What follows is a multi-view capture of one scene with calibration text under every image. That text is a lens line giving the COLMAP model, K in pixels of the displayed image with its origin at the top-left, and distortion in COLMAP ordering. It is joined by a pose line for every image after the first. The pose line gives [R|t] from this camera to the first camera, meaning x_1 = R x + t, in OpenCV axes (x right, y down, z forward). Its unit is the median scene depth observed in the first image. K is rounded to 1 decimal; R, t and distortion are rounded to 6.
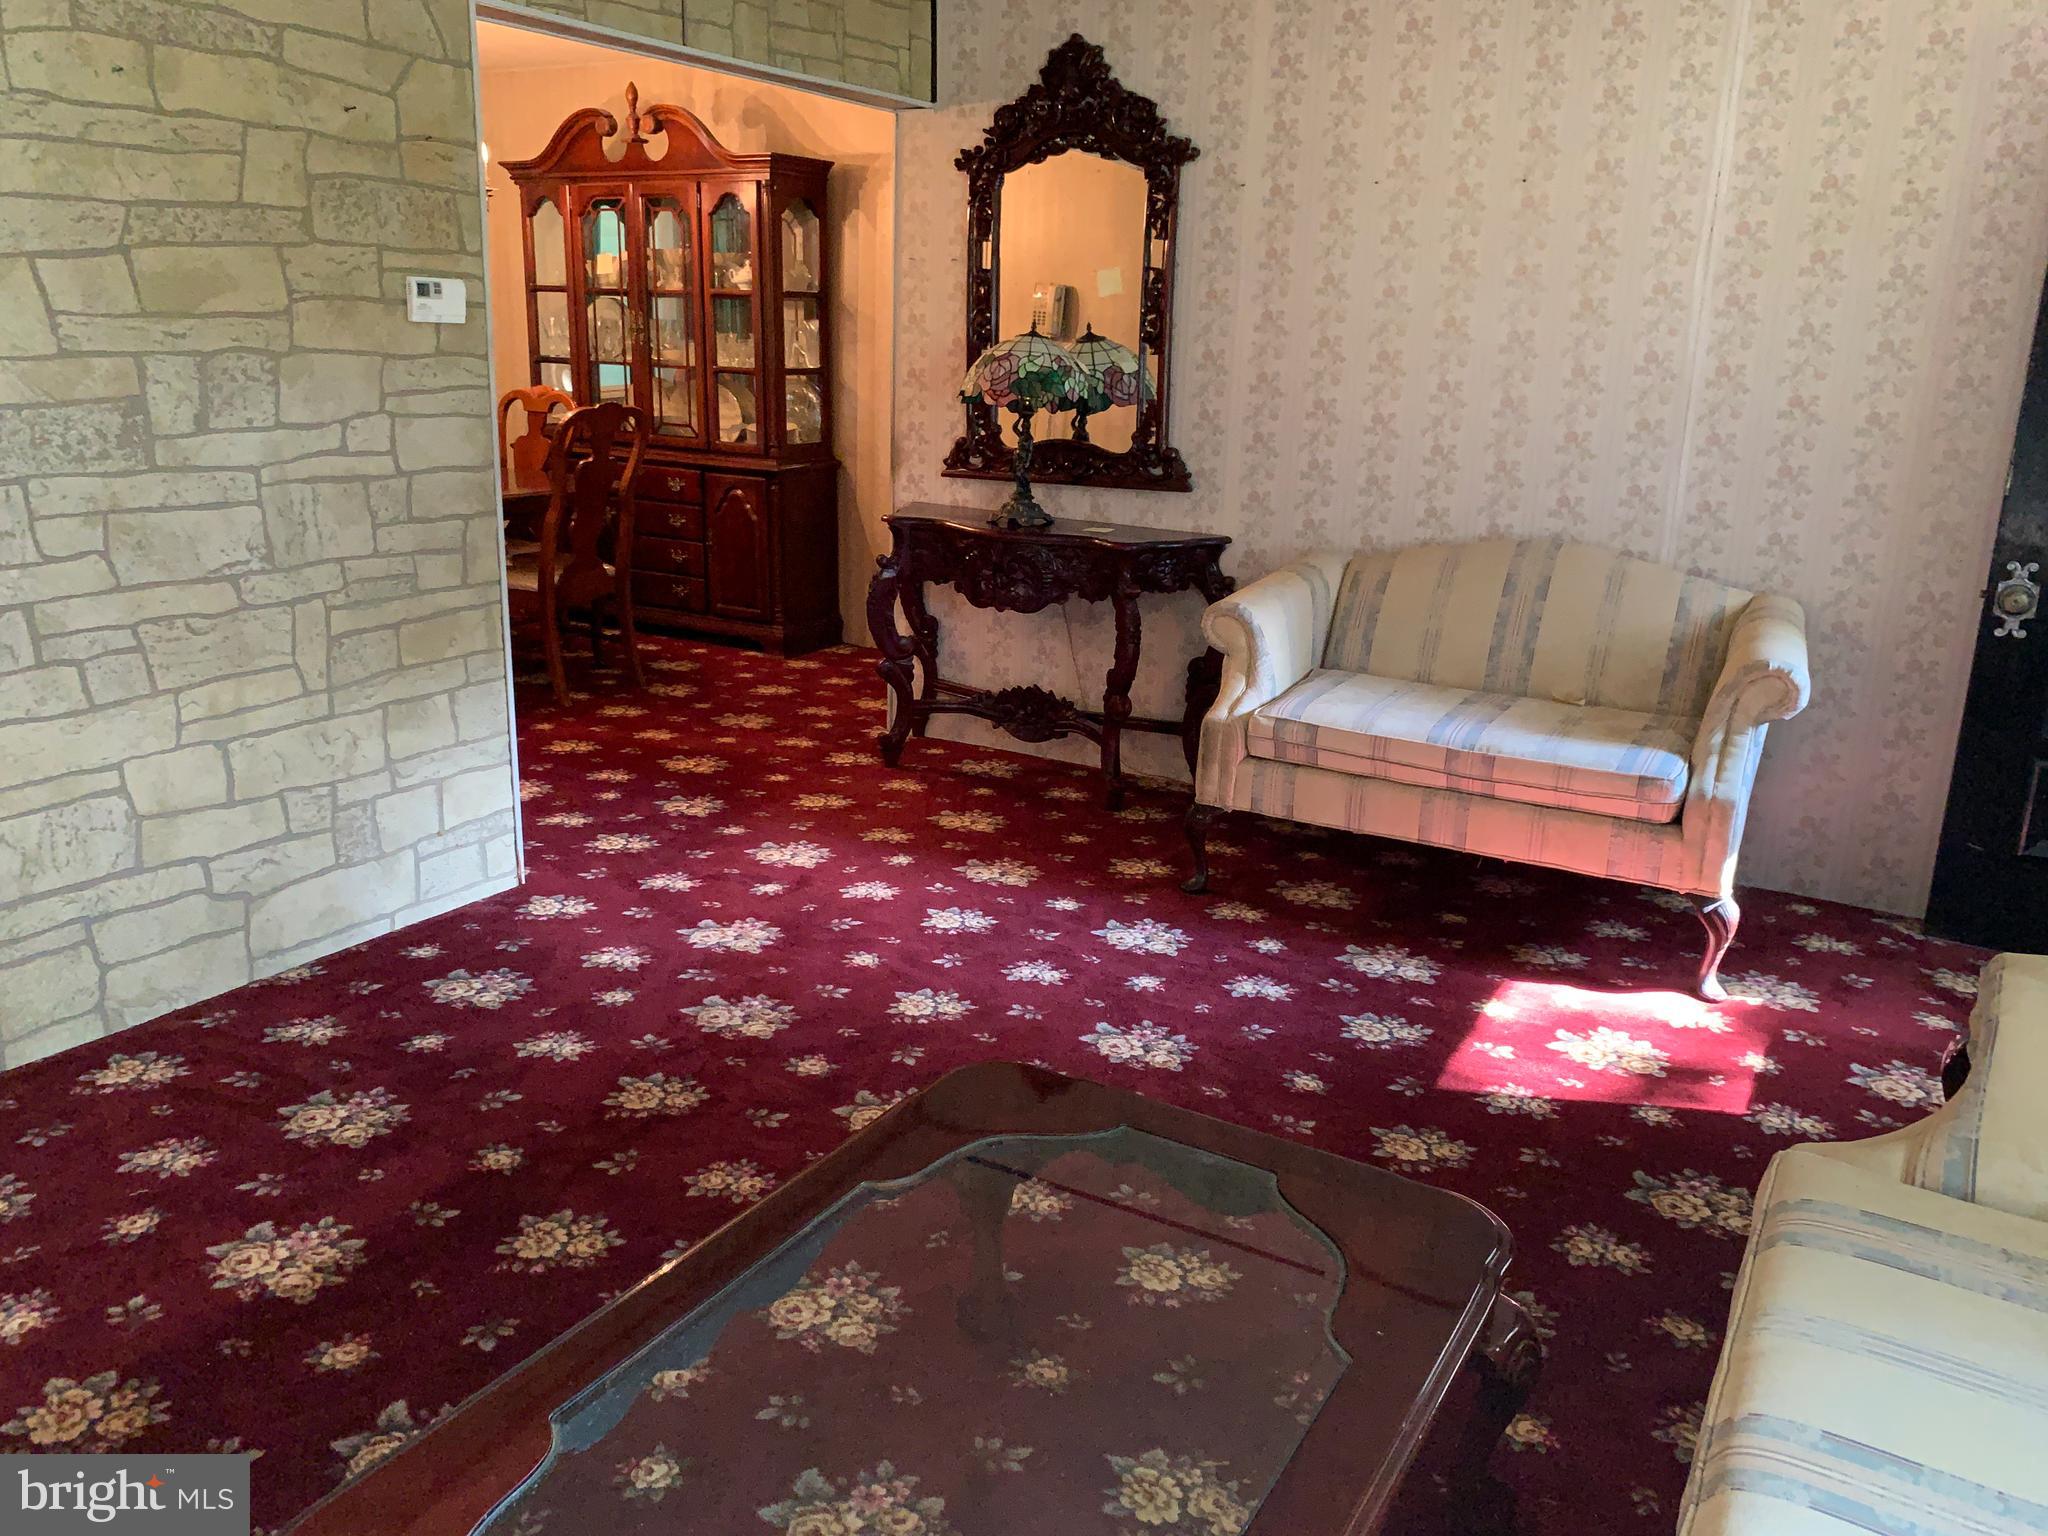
lens RADIAL K [[1582.3, 0, 1032.2], [0, 1582.3, 780.0], [0, 0, 1]] dist [0.023107, -0.010721]
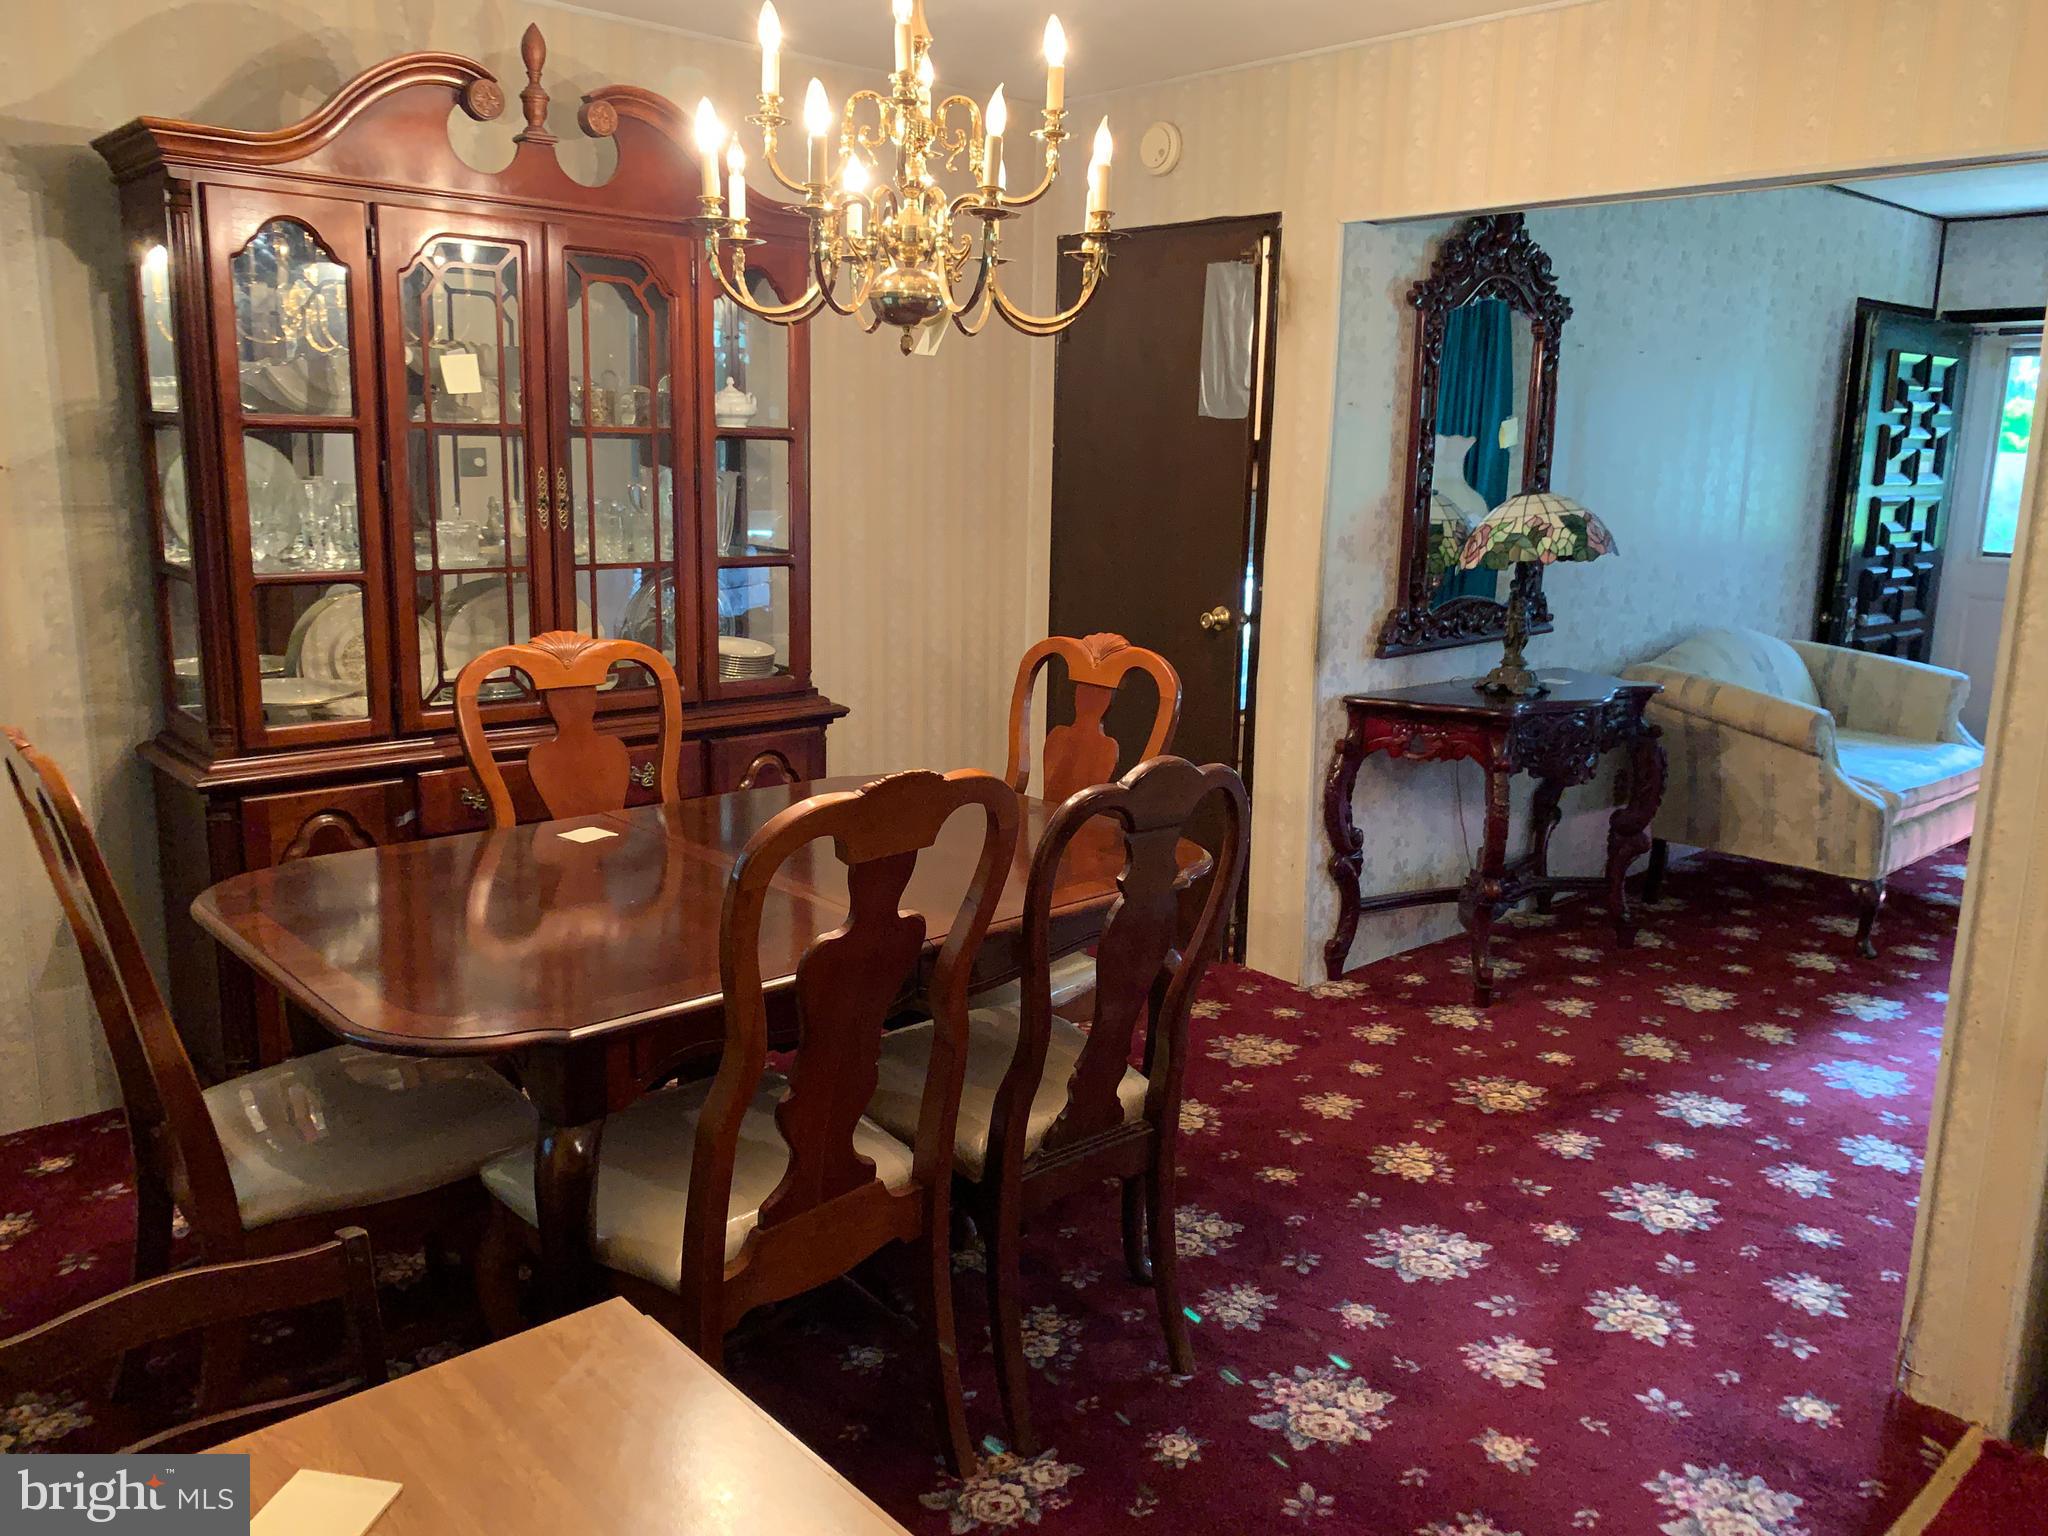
lens RADIAL K [[1582.3, 0, 1028.8], [0, 1582.3, 752.4], [0, 0, 1]] dist [0.023107, -0.010721]
pose [[0.296075, -0.205929, 0.932702, -0.698664], [0.252268, 0.958669, 0.131582, -0.234589], [-0.921249, 0.196333, 0.335787, 0.702672]]
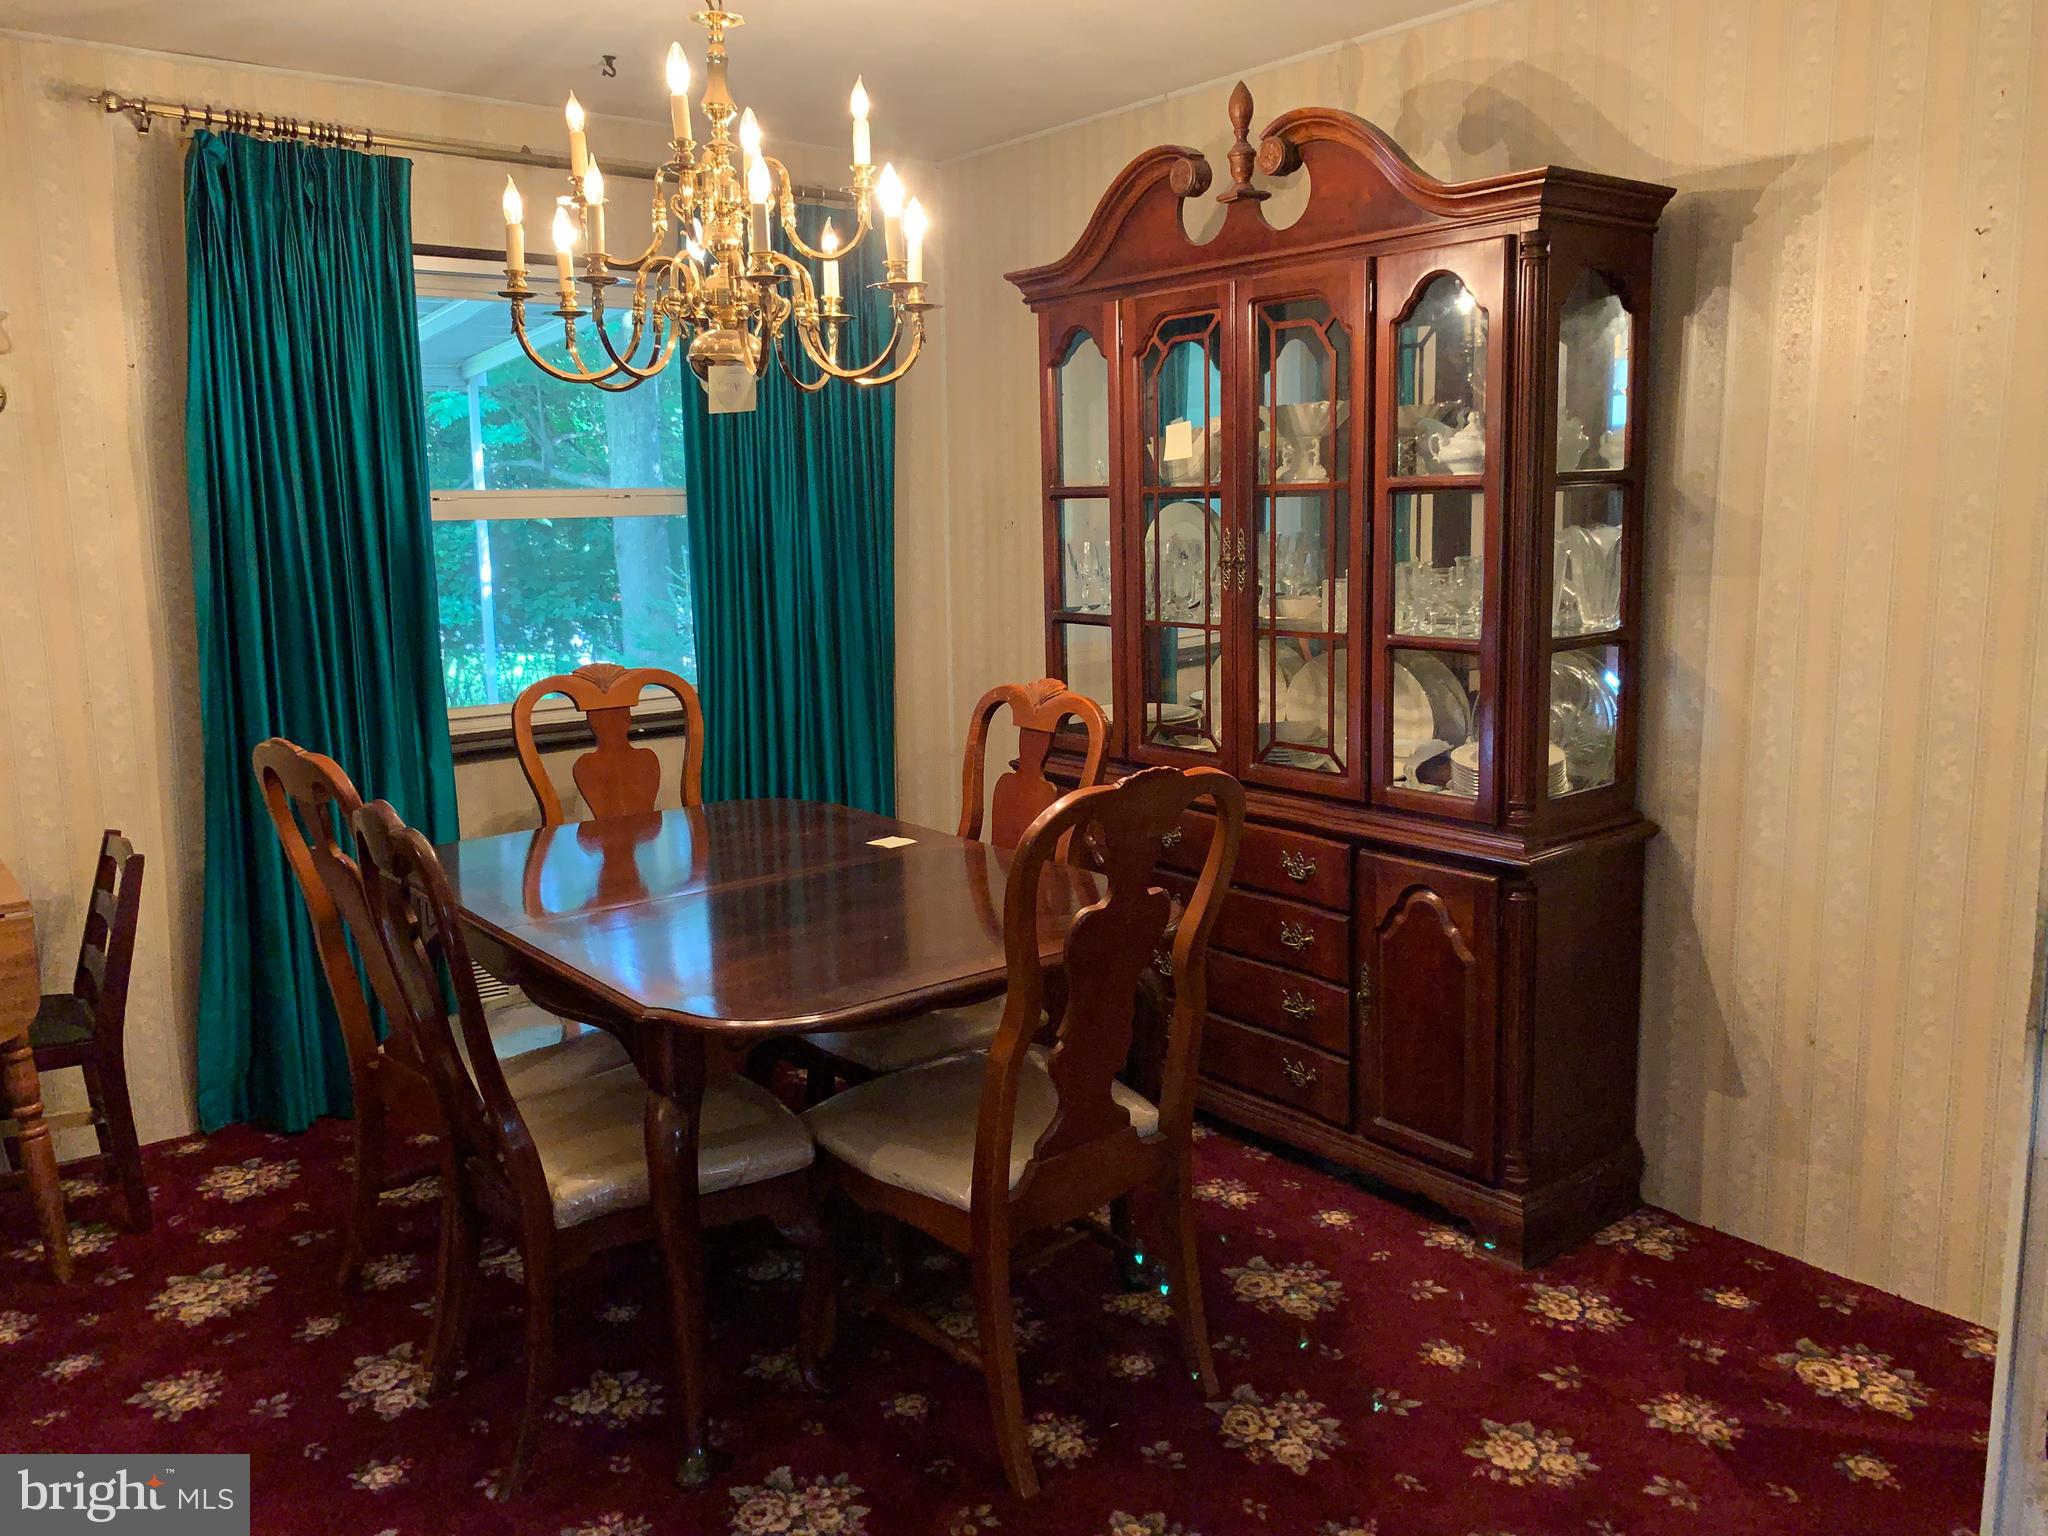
lens RADIAL K [[1582.3, 0, 1021.6], [0, 1582.3, 762.0], [0, 0, 1]] dist [0.023107, -0.010721]
pose [[0.928611, 0.011250, -0.370883, -0.124699], [-0.052461, 0.993480, -0.101217, -0.167474], [0.367326, 0.113449, 0.923147, 0.520437]]
